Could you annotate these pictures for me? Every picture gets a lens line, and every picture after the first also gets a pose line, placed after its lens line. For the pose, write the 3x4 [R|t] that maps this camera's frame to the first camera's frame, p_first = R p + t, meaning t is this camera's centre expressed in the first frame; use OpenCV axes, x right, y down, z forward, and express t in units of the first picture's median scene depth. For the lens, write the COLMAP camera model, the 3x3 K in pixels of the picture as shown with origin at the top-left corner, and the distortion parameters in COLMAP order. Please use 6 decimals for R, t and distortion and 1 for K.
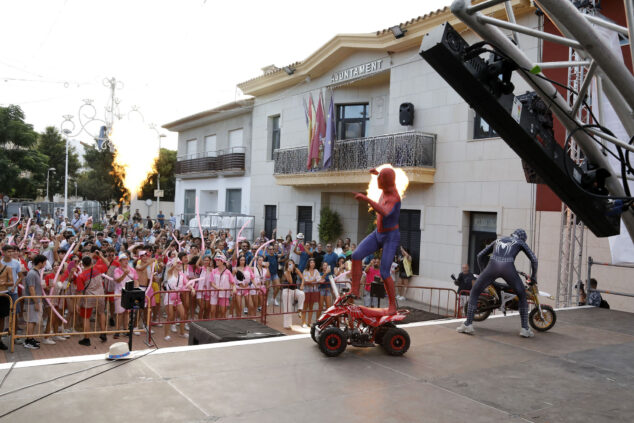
lens RADIAL K [[587.9, 0, 316.2], [0, 587.9, 214.5], [0, 0, 1]] dist [-0.021724, 0.000000]
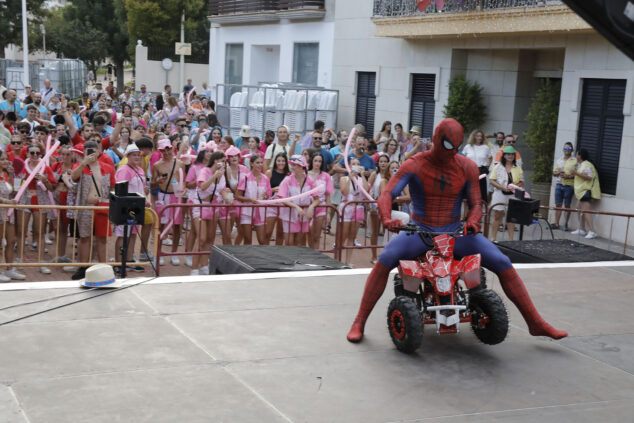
lens RADIAL K [[1025.3, 0, 319.0], [0, 1025.3, 210.9], [0, 0, 1]] dist [0.335266, 0.000000]
pose [[0.990331, 0.029832, -0.135476, 0.021517], [-0.013896, 0.993024, 0.117087, 0.002269], [0.138024, -0.114072, 0.983838, -0.042017]]
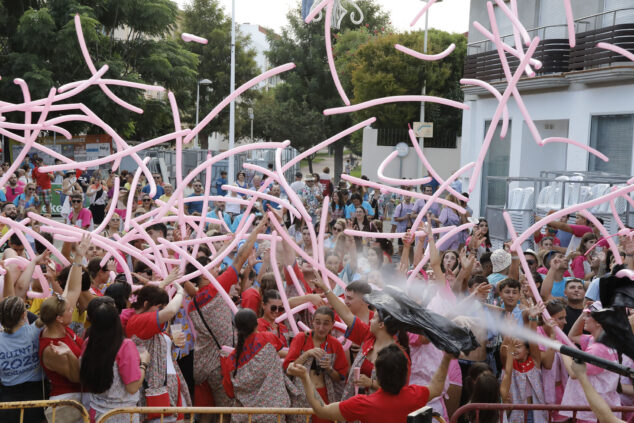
lens RADIAL K [[1177.1, 0, 314.8], [0, 1177.1, 212.9], [0, 0, 1]] dist [0.423302, 0.000000]
pose [[0.944459, 0.014445, -0.328312, -0.074563], [-0.003238, 0.999394, 0.034654, -0.005590], [0.328614, -0.031666, 0.943933, 0.176675]]
